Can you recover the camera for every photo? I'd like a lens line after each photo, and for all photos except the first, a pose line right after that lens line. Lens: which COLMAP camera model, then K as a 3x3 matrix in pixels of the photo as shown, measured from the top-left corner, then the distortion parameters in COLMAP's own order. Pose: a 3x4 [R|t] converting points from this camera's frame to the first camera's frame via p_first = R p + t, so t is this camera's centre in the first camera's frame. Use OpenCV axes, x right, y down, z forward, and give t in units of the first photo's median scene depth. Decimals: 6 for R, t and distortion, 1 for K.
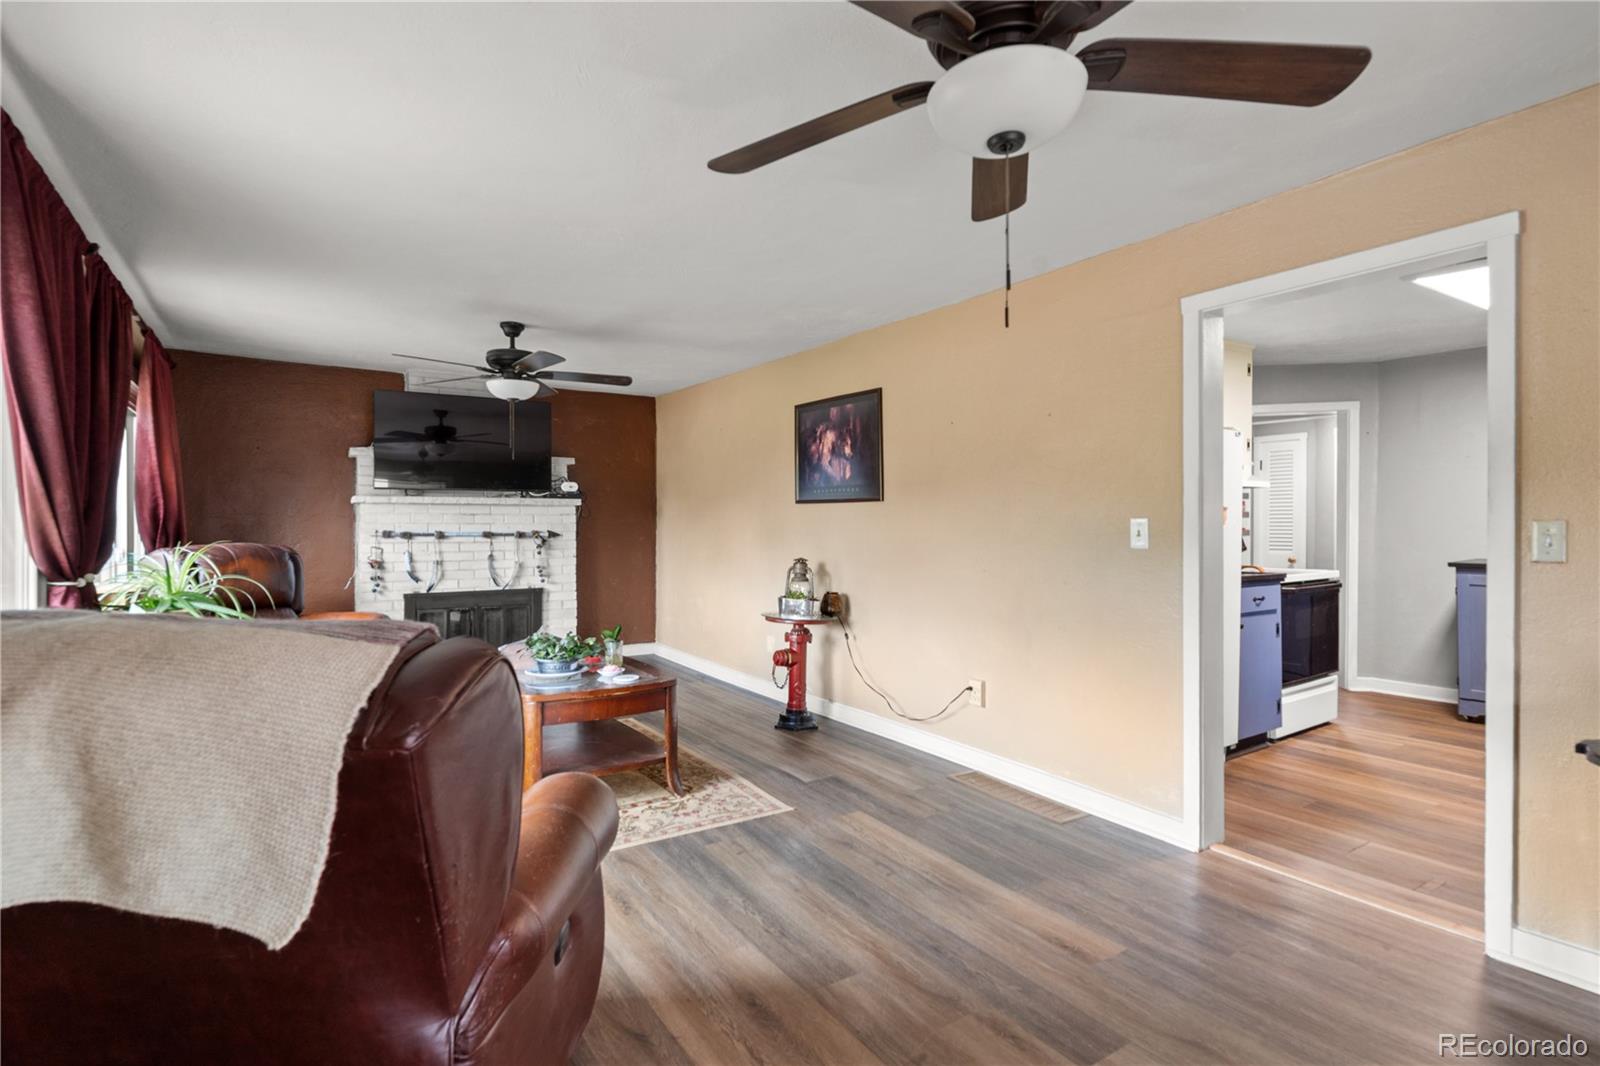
lens RADIAL K [[777.1, 0, 800.1], [0, 777.1, 528.4], [0, 0, 1]] dist [-0.009679, 0.002195]
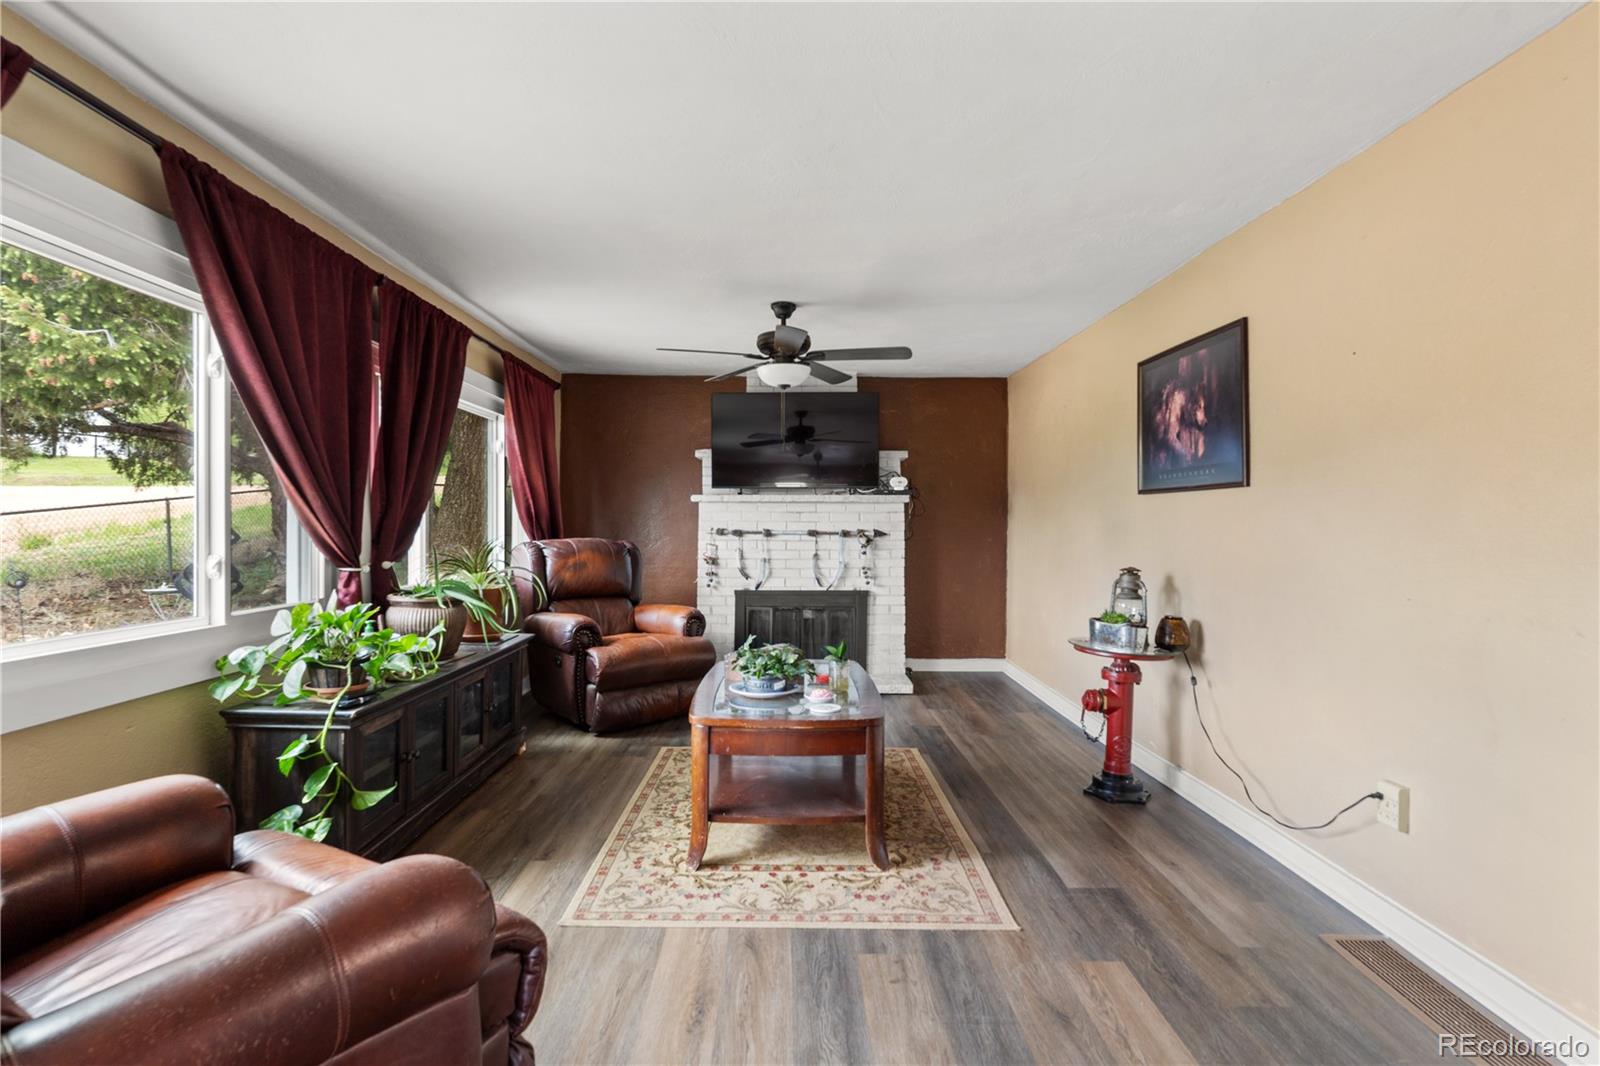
lens RADIAL K [[777.1, 0, 795.8], [0, 777.1, 533.9], [0, 0, 1]] dist [-0.009679, 0.002195]
pose [[0.838041, 0.008692, -0.545538, 0.138072], [-0.006165, 0.999960, 0.006461, 0.003715], [0.545572, -0.002051, 0.838061, 0.216761]]
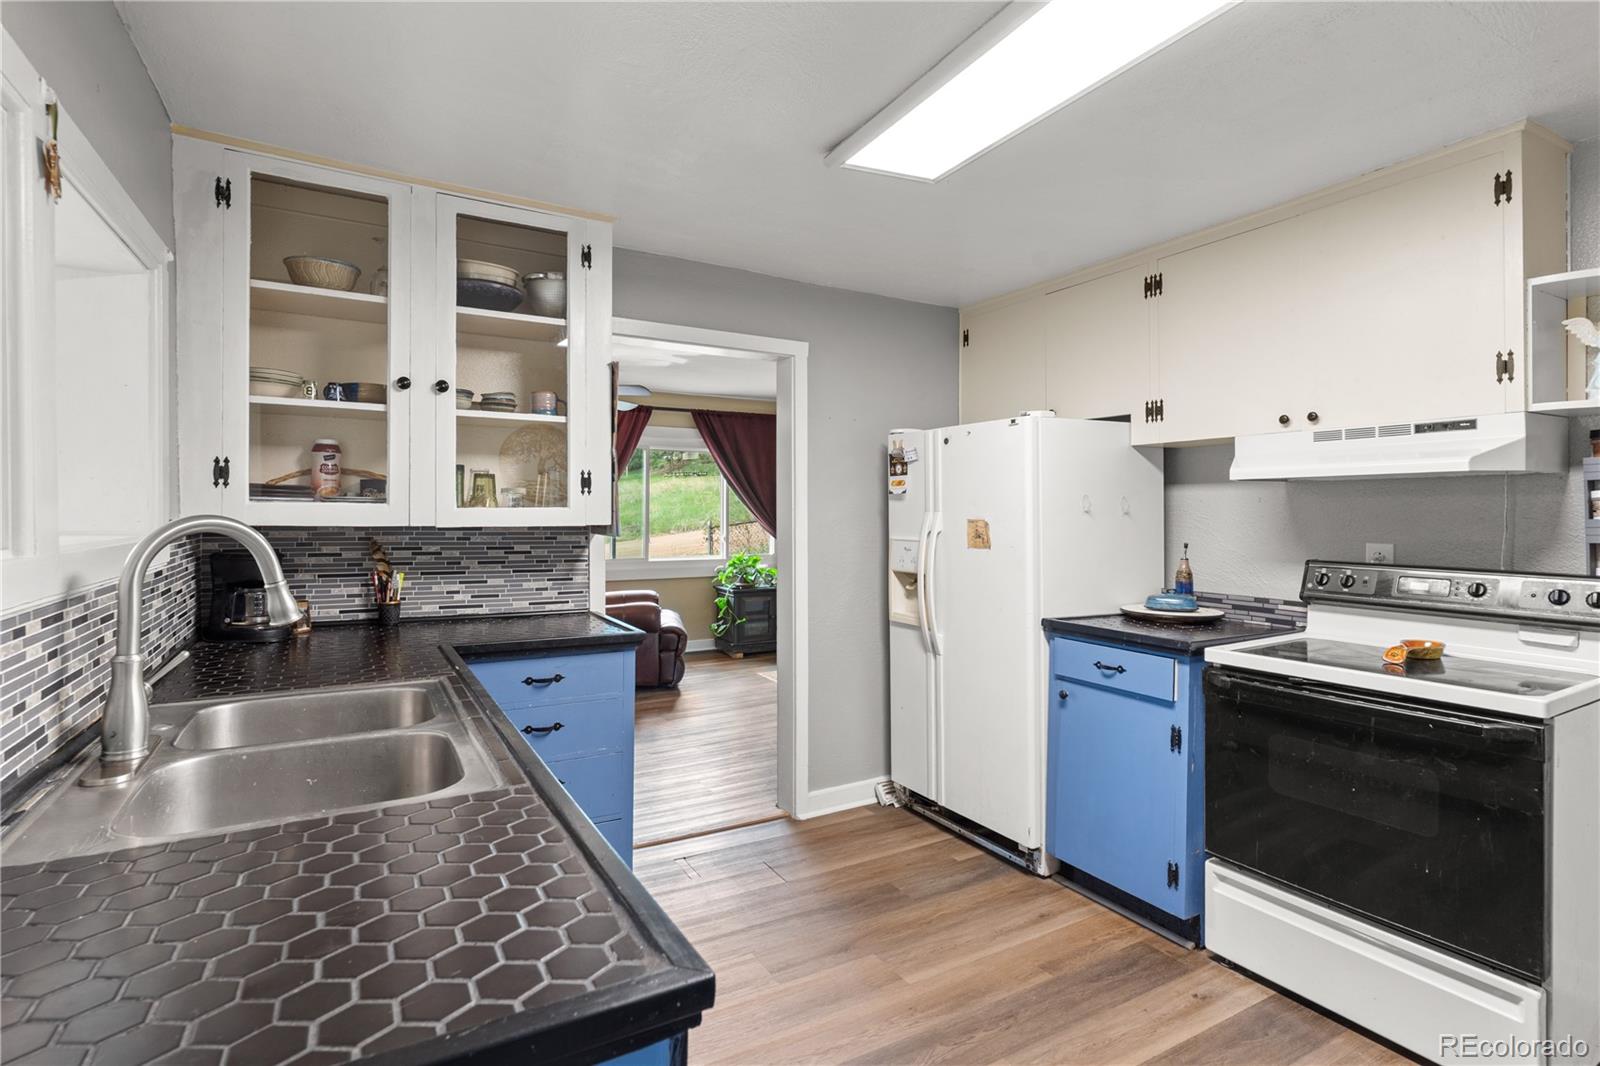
lens RADIAL K [[777.1, 0, 790.5], [0, 777.1, 511.9], [0, 0, 1]] dist [-0.009679, 0.002195]
pose [[-0.063459, 0.005501, -0.997969, 1.068127], [-0.005297, 0.999969, 0.005849, -0.032164], [0.997970, 0.005658, -0.063427, 0.676969]]
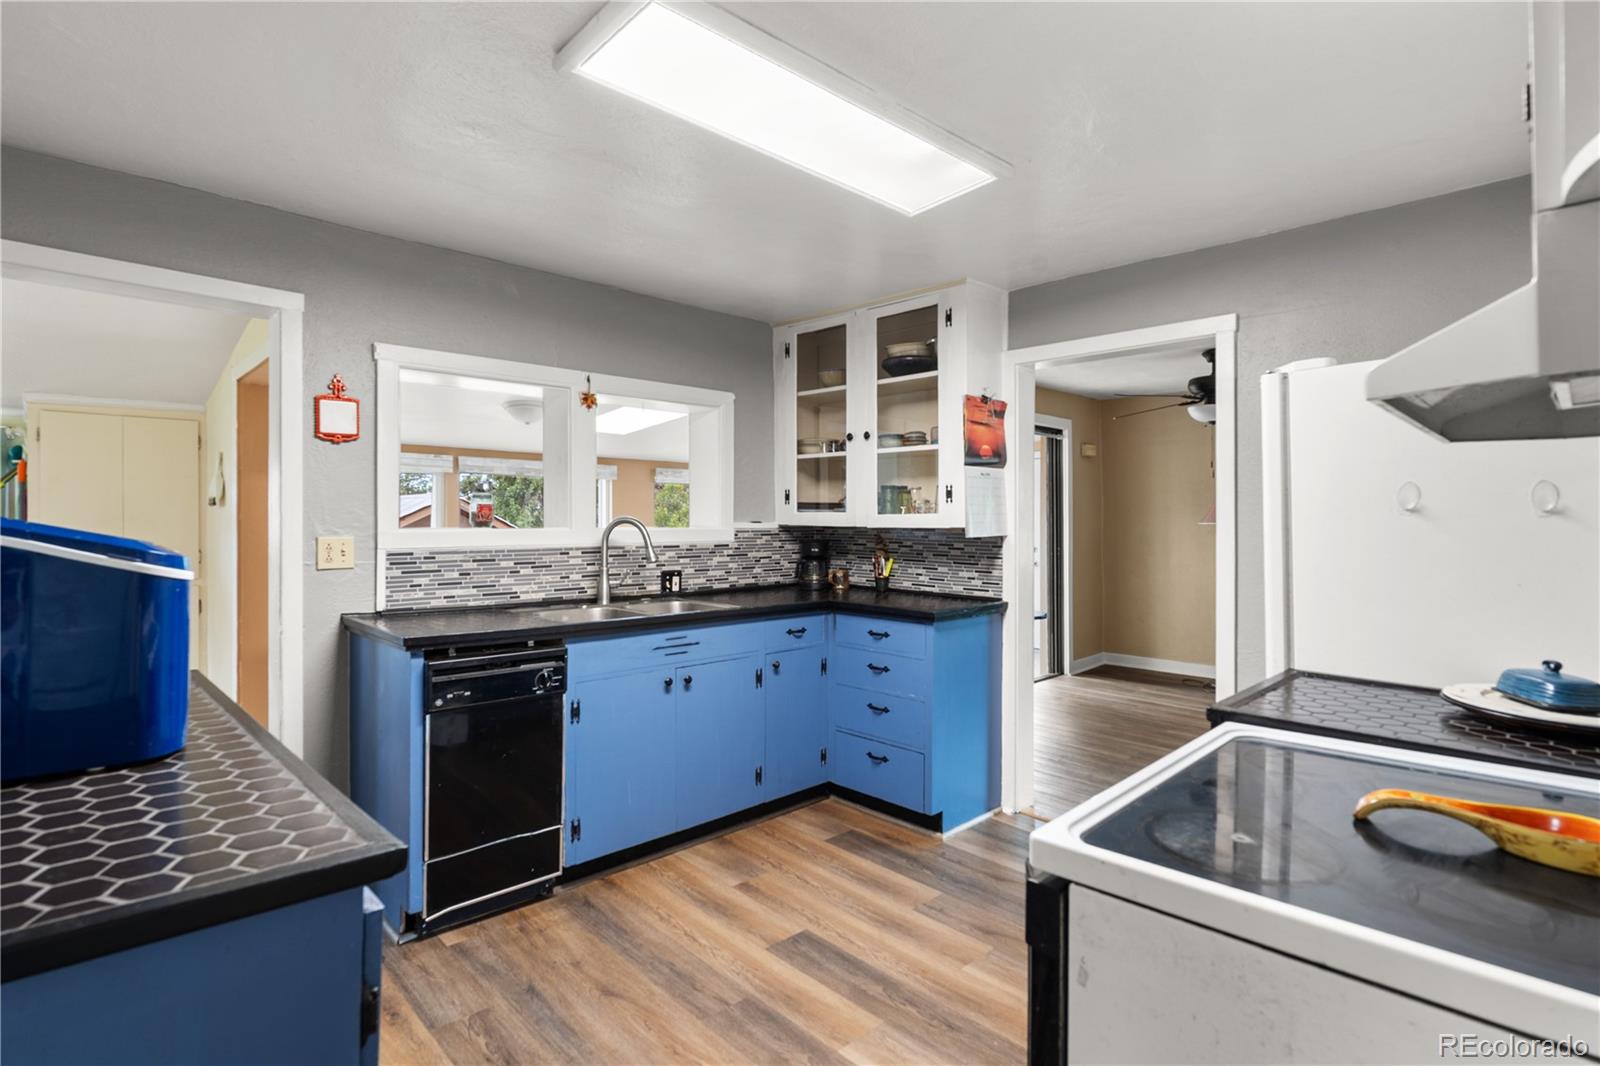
lens RADIAL K [[777.1, 0, 797.3], [0, 777.1, 521.5], [0, 0, 1]] dist [-0.009679, 0.002195]
pose [[-0.981618, 0.001688, -0.190847, 0.787127], [0.000955, 0.999992, 0.003933, -0.026948], [0.190852, 0.003678, -0.981612, 1.179484]]
